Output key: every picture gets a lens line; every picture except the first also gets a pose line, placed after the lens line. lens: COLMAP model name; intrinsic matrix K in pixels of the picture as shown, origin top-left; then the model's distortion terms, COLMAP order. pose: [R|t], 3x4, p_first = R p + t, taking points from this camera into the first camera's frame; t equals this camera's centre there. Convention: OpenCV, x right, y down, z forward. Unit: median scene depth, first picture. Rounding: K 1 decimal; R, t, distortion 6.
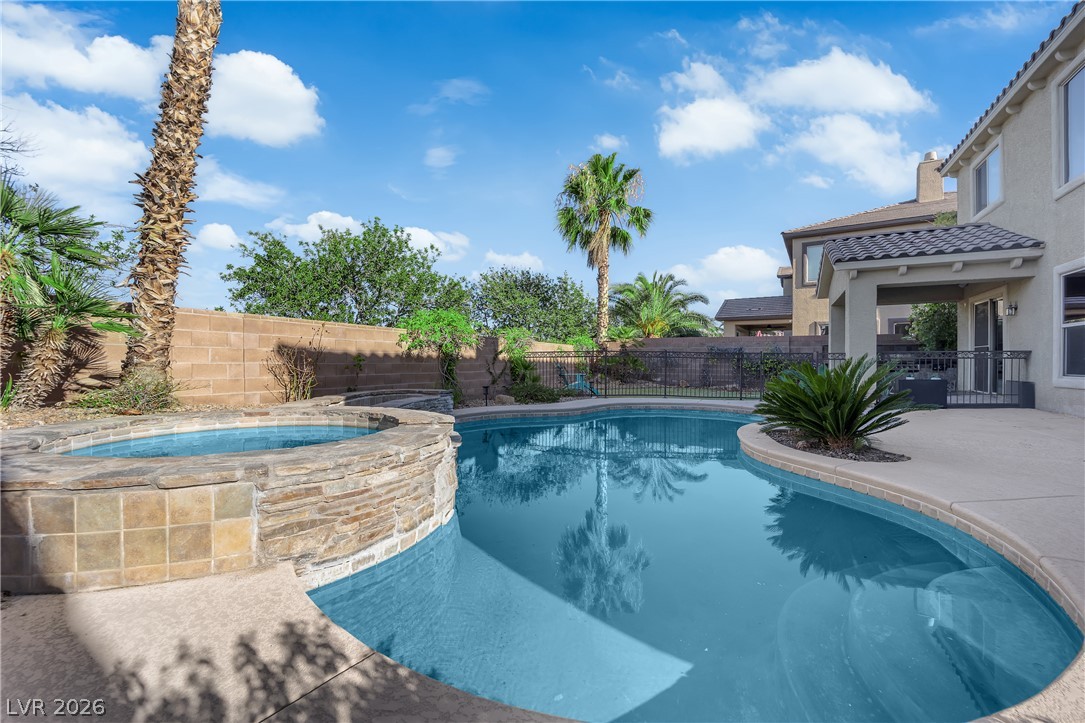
lens RADIAL K [[425.5, 0, 542.5], [0, 425.5, 361.5], [0, 0, 1]] dist [-0.010539, -0.000198]
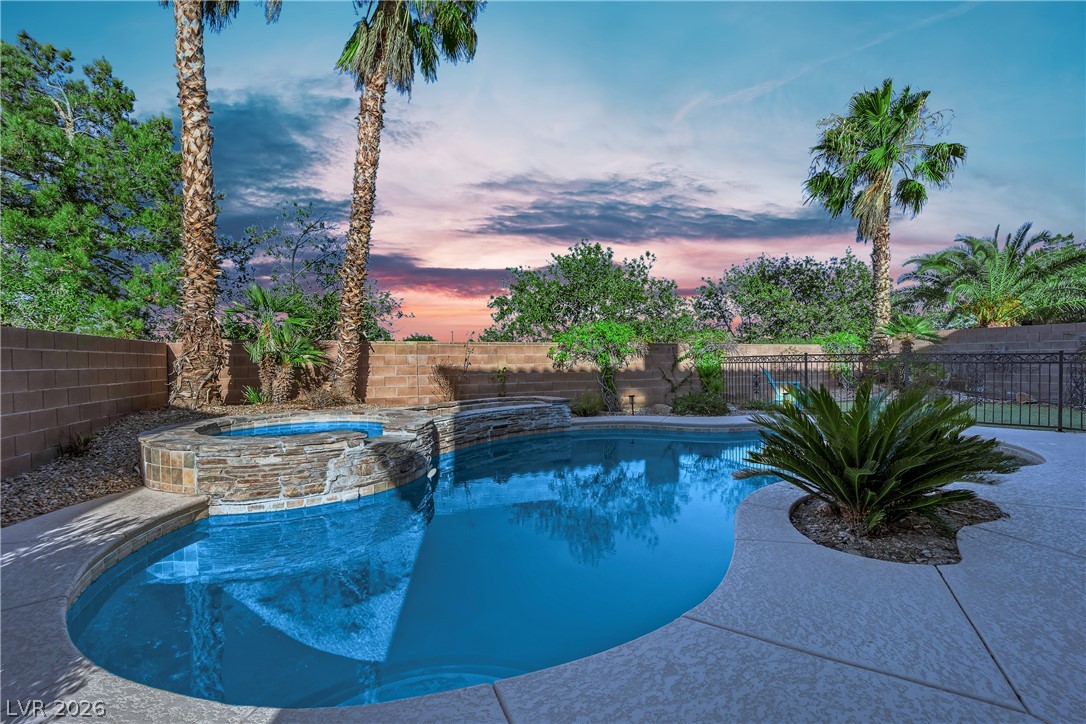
lens RADIAL K [[427.8, 0, 546.7], [0, 427.8, 364.9], [0, 0, 1]] dist [-0.013096, -0.000494]
pose [[0.771929, -0.008275, -0.635655, 0.443975], [0.014426, 0.999886, 0.004503, -0.026287], [0.635546, -0.012646, 0.771960, 0.122121]]
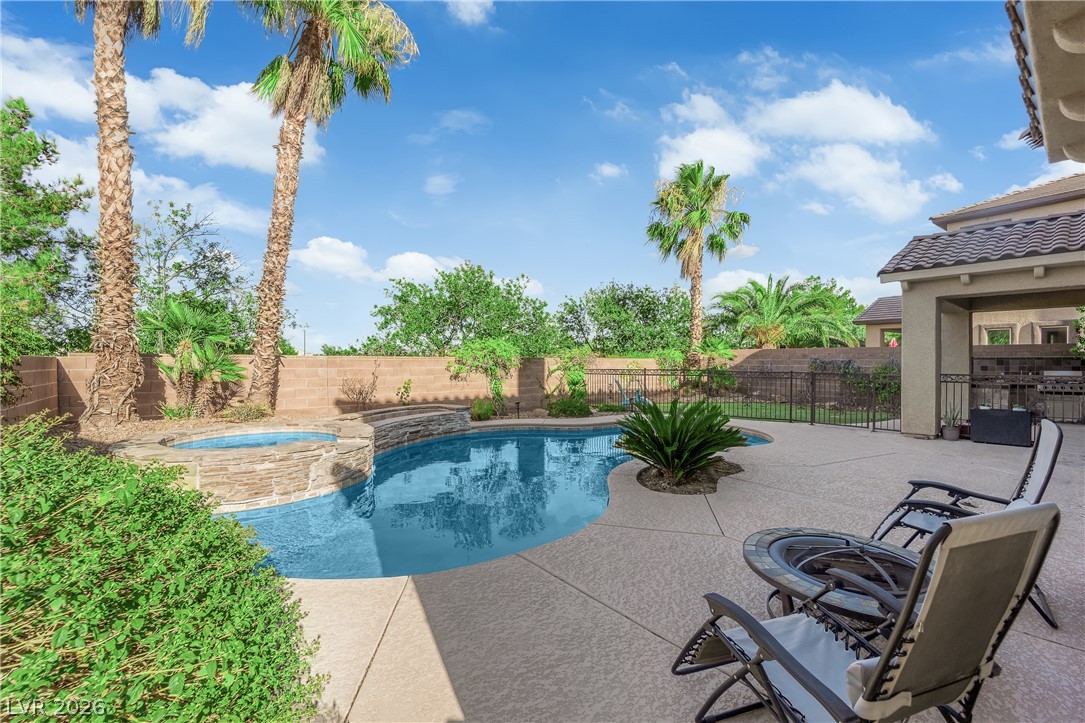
lens RADIAL K [[420.7, 0, 539.4], [0, 420.7, 366.0], [0, 0, 1]] dist [-0.009377, -0.000158]
pose [[0.926219, -0.002041, -0.376980, 0.474309], [0.003908, 0.999984, 0.004187, -0.062618], [0.376965, -0.005351, 0.926212, -0.108088]]
